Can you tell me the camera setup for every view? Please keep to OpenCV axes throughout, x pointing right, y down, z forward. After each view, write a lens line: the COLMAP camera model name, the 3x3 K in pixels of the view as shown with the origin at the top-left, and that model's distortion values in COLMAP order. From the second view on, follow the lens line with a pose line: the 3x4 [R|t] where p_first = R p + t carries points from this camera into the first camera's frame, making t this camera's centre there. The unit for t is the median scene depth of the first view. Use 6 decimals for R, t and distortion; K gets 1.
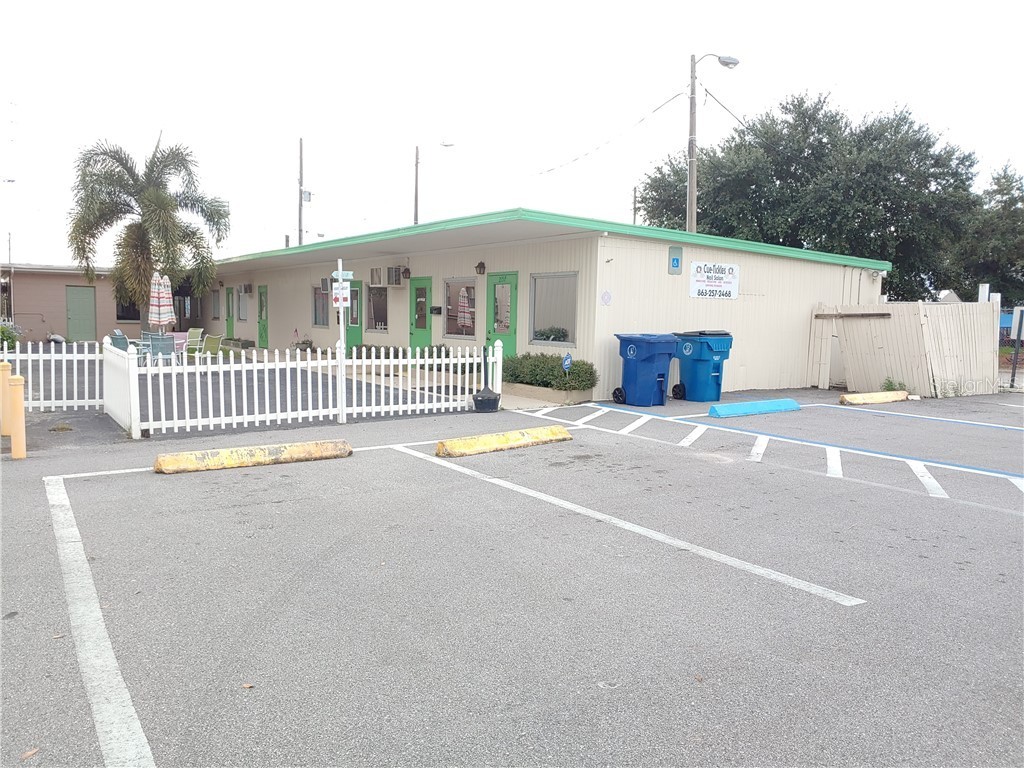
lens RADIAL K [[812.9, 0, 509.1], [0, 812.9, 405.9], [0, 0, 1]] dist [0.003661, 0.003581]
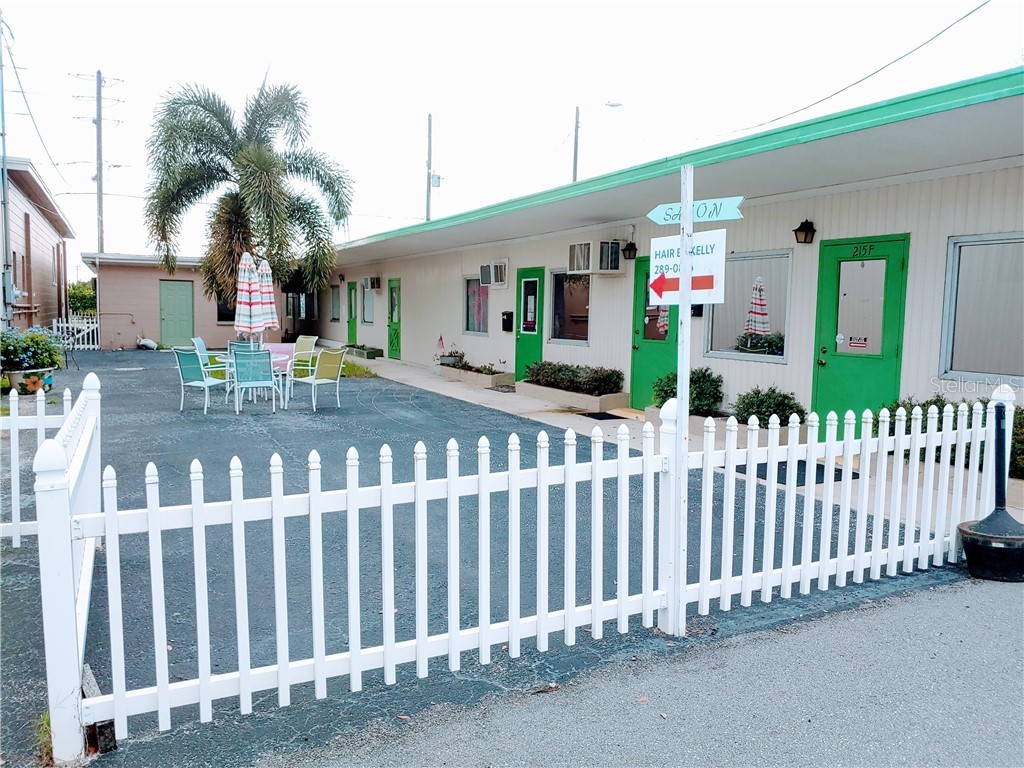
lens RADIAL K [[758.0, 0, 512.0], [0, 758.0, 384.0], [0, 0, 1]] dist [0.170137, -0.315118]
pose [[0.993156, 0.009124, -0.116440, -0.119211], [-0.011275, 0.999777, -0.017830, -0.039947], [0.116251, 0.019021, 0.993038, 0.328590]]
